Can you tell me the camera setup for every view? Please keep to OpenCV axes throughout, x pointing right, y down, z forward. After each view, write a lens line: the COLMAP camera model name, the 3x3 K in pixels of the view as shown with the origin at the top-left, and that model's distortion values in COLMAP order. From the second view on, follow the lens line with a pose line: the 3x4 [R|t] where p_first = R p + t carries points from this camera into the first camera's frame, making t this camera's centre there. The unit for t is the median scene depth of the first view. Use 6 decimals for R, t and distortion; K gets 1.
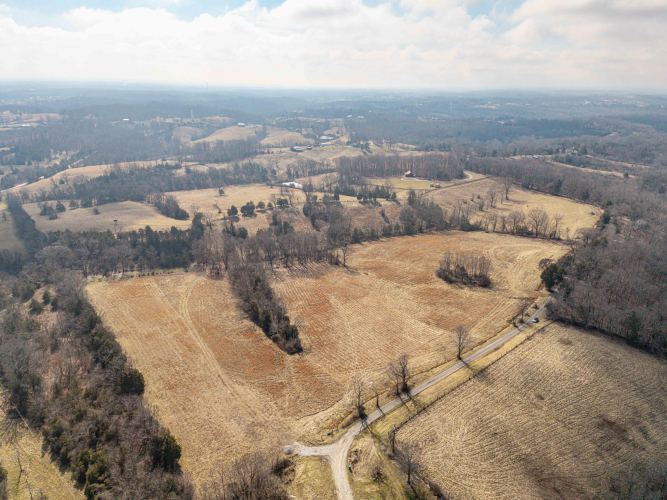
lens RADIAL K [[424.4, 0, 335.8], [0, 424.4, 254.8], [0, 0, 1]] dist [0.255667, -0.246196]
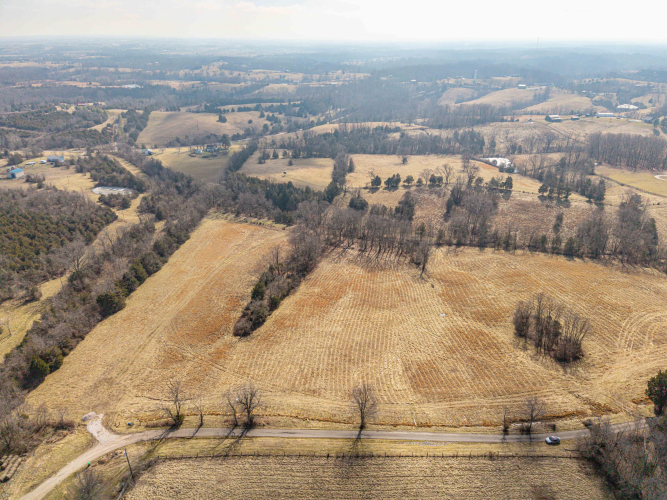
lens RADIAL K [[424.4, 0, 335.8], [0, 424.4, 254.8], [0, 0, 1]] dist [0.255667, -0.246196]
pose [[0.765761, 0.276540, -0.580634, 0.230216], [-0.230853, 0.960856, 0.153172, -0.054659], [0.600264, 0.016748, 0.799627, 0.147740]]
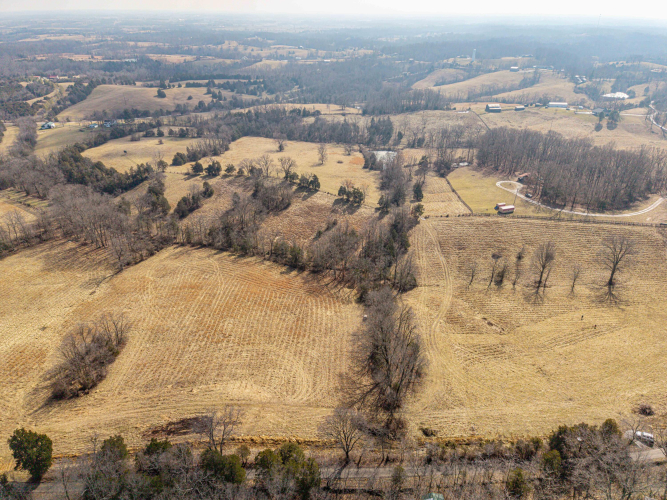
lens RADIAL K [[424.4, 0, 335.8], [0, 424.4, 254.8], [0, 0, 1]] dist [0.255667, -0.246196]
pose [[0.653861, 0.356845, -0.667179, 0.477831], [-0.274809, 0.933582, 0.230010, -0.172966], [0.704944, 0.032952, 0.708497, 0.453833]]
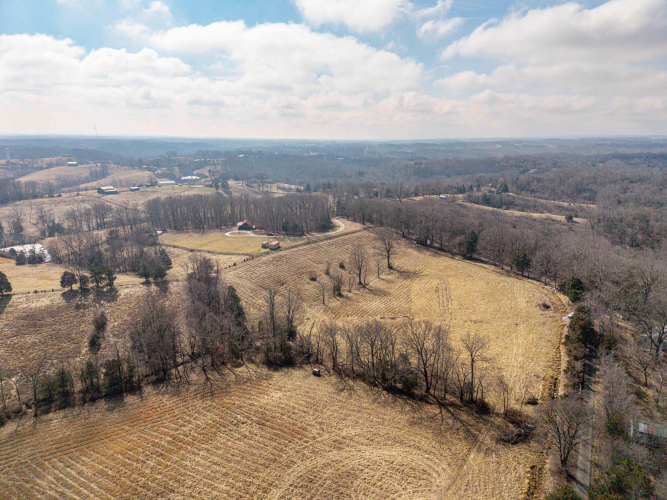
lens RADIAL K [[424.4, 0, 335.8], [0, 424.4, 254.8], [0, 0, 1]] dist [0.255667, -0.246196]
pose [[0.989904, -0.047942, 0.133382, 0.236345], [0.061755, 0.992924, -0.101434, -0.086933], [-0.127575, 0.108647, 0.985860, 0.449799]]
